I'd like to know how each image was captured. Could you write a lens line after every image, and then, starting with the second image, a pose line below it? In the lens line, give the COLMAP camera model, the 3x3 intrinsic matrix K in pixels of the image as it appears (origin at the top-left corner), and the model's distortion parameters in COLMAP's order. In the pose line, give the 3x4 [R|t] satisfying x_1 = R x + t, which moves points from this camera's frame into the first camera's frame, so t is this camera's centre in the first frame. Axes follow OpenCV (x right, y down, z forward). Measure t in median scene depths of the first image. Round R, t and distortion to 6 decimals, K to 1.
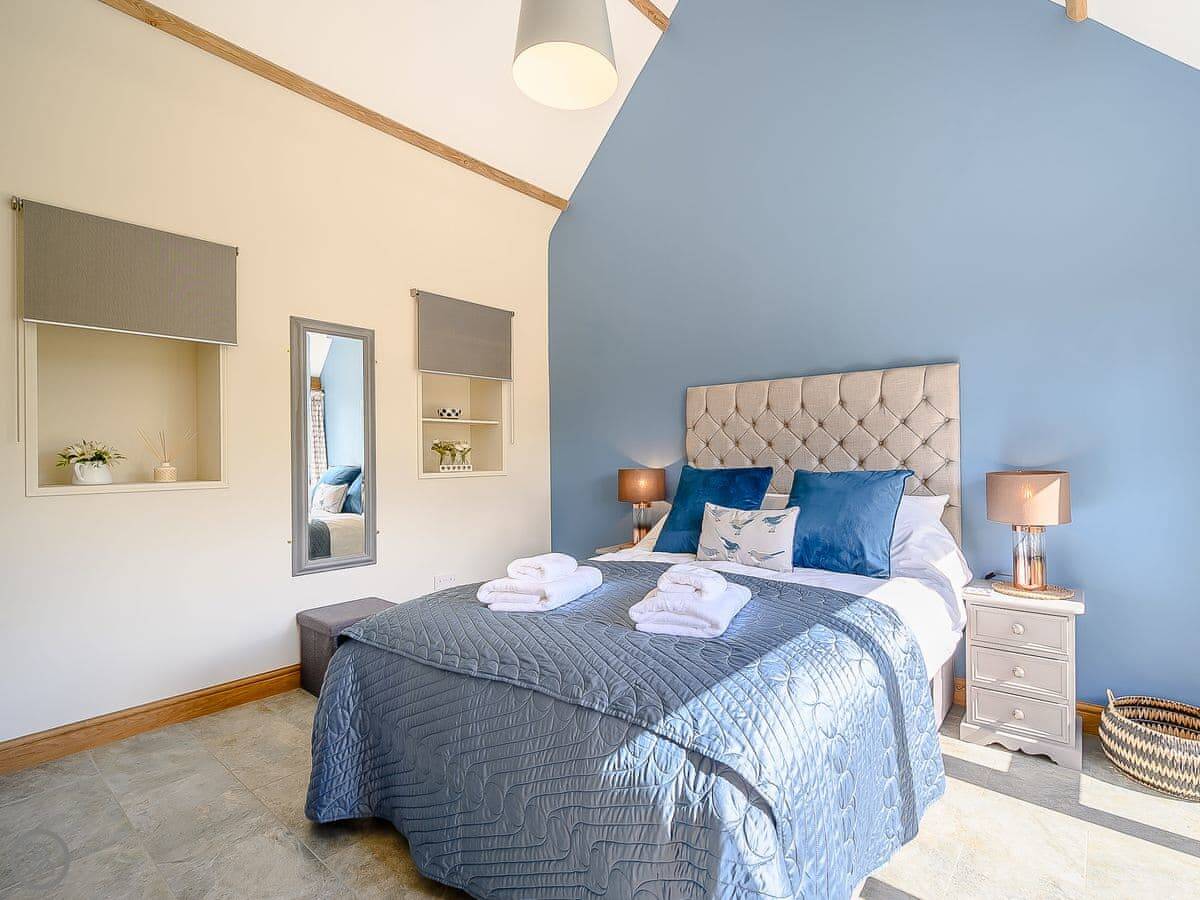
lens RADIAL K [[620.6, 0, 623.3], [0, 620.6, 454.9], [0, 0, 1]] dist [-0.005270, 0.000662]
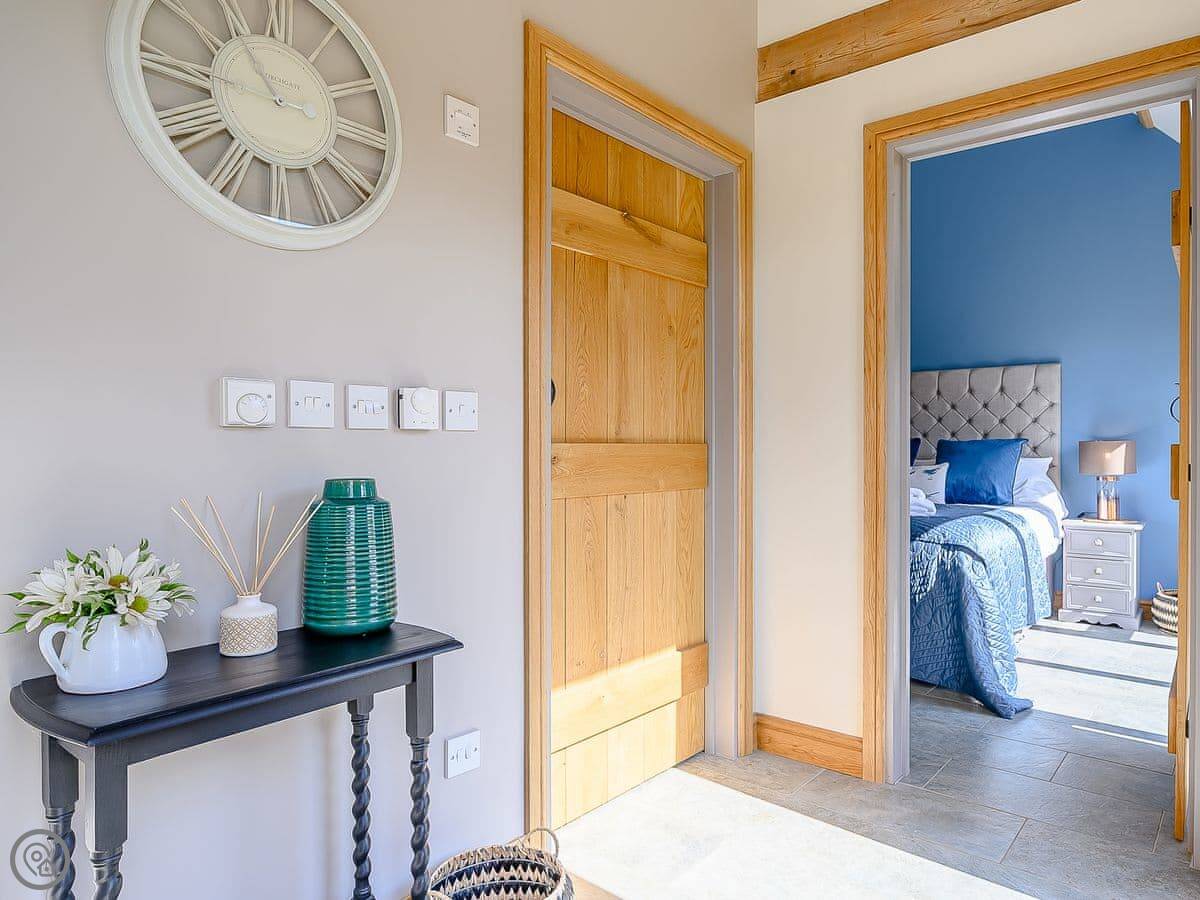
lens RADIAL K [[778.9, 0, 612.8], [0, 778.9, 450.5], [0, 0, 1]] dist [0.001625, -0.001681]
pose [[0.999742, 0.011443, -0.019603, -0.475807], [-0.011326, 0.999917, 0.006071, 0.053407], [0.019671, -0.005848, 0.999789, -0.857390]]
